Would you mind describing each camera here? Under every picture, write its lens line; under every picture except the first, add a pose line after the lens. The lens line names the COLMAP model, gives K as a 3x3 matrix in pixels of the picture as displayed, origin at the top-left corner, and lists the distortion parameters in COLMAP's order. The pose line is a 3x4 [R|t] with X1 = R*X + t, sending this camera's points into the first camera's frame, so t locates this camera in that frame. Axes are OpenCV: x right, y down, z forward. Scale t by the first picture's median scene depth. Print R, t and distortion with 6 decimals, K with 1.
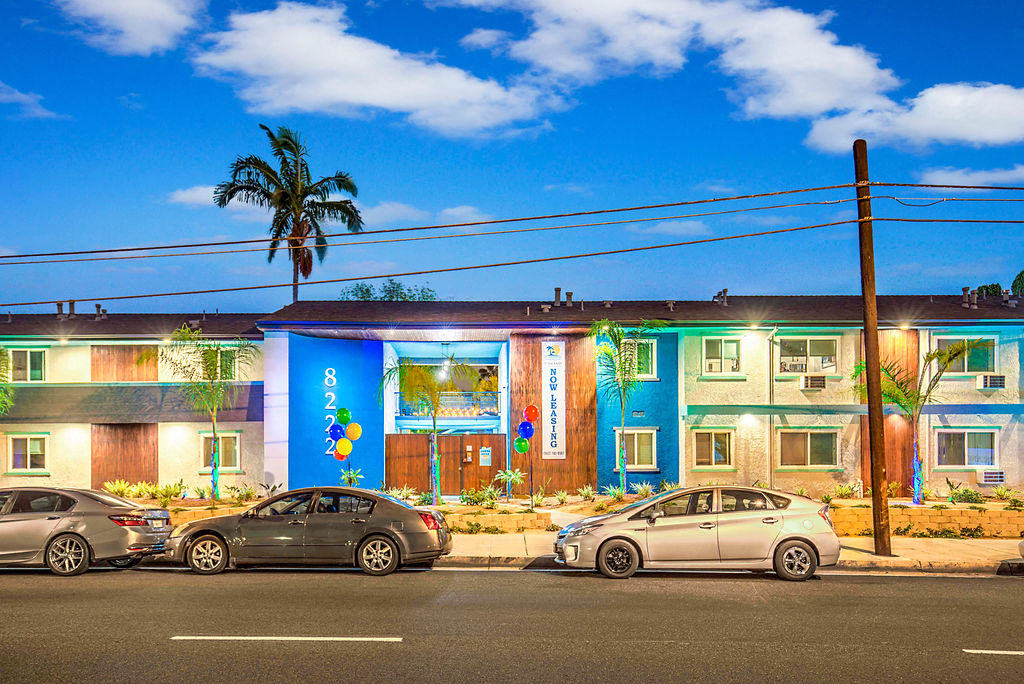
lens RADIAL K [[702.8, 0, 457.7], [0, 702.8, 302.3], [0, 0, 1]] dist [0.012796, 0.001109]
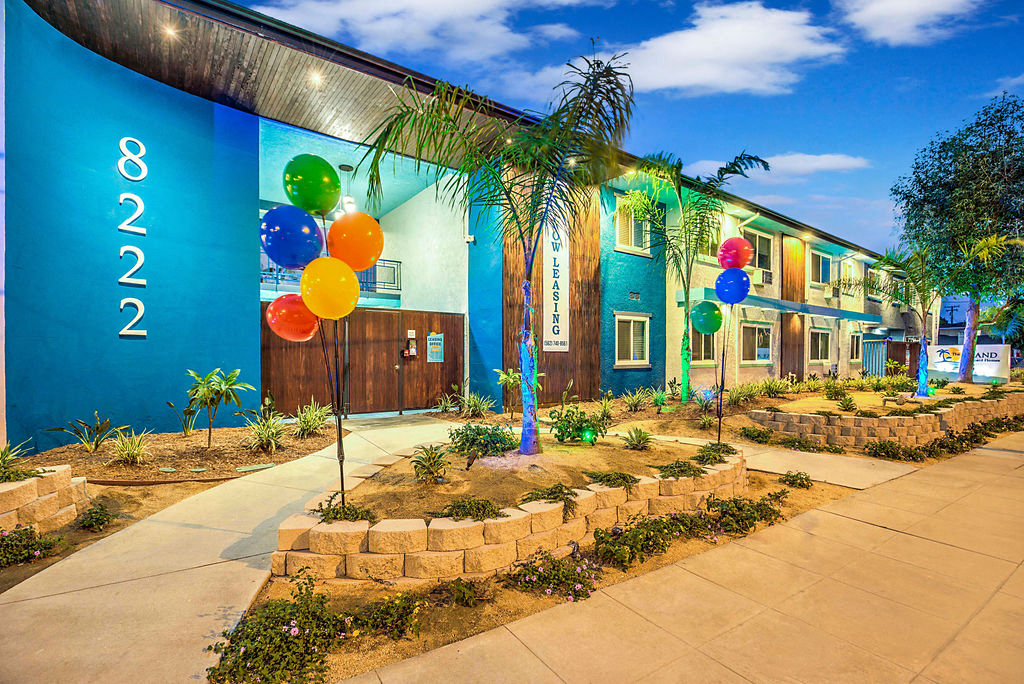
lens RADIAL K [[481.0, 0, 504.9], [0, 481.0, 327.6], [0, 0, 1]] dist [-0.015355, -0.000246]
pose [[0.808324, 0.039668, 0.587400, -0.170641], [-0.127165, 0.985939, 0.108410, 0.153284], [-0.574840, -0.162327, 0.802003, 0.649711]]
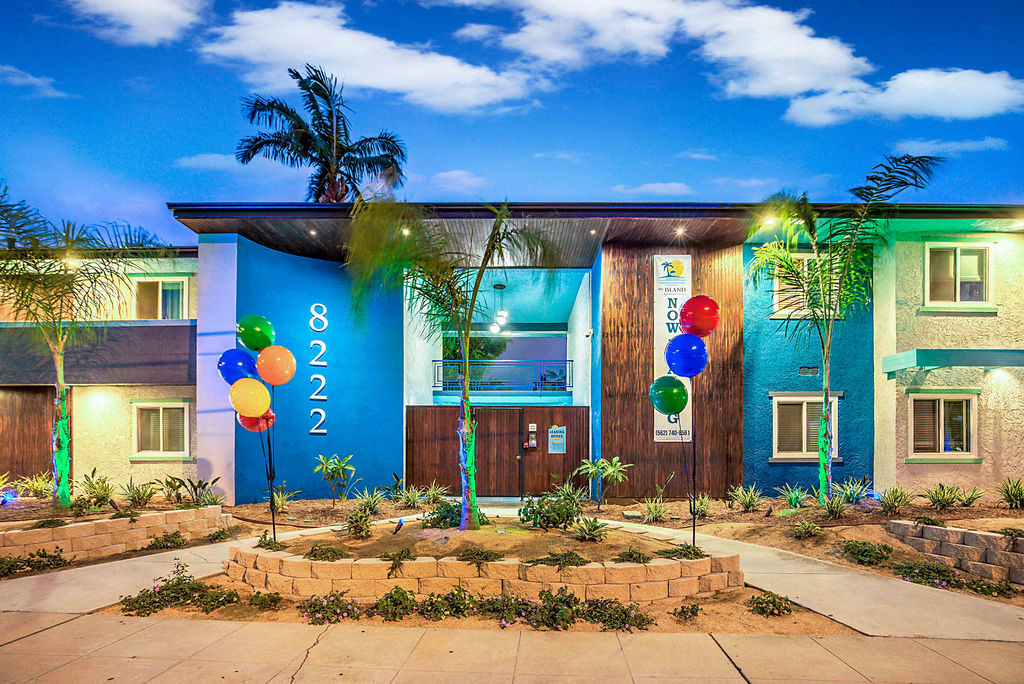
lens RADIAL K [[486.1, 0, 509.6], [0, 486.1, 419.1], [0, 0, 1]] dist [-0.013479, -0.000700]
pose [[0.999905, 0.006018, -0.012405, 0.000073], [-0.004235, 0.990283, 0.139005, 0.142023], [0.013121, -0.138939, 0.990214, 0.570975]]
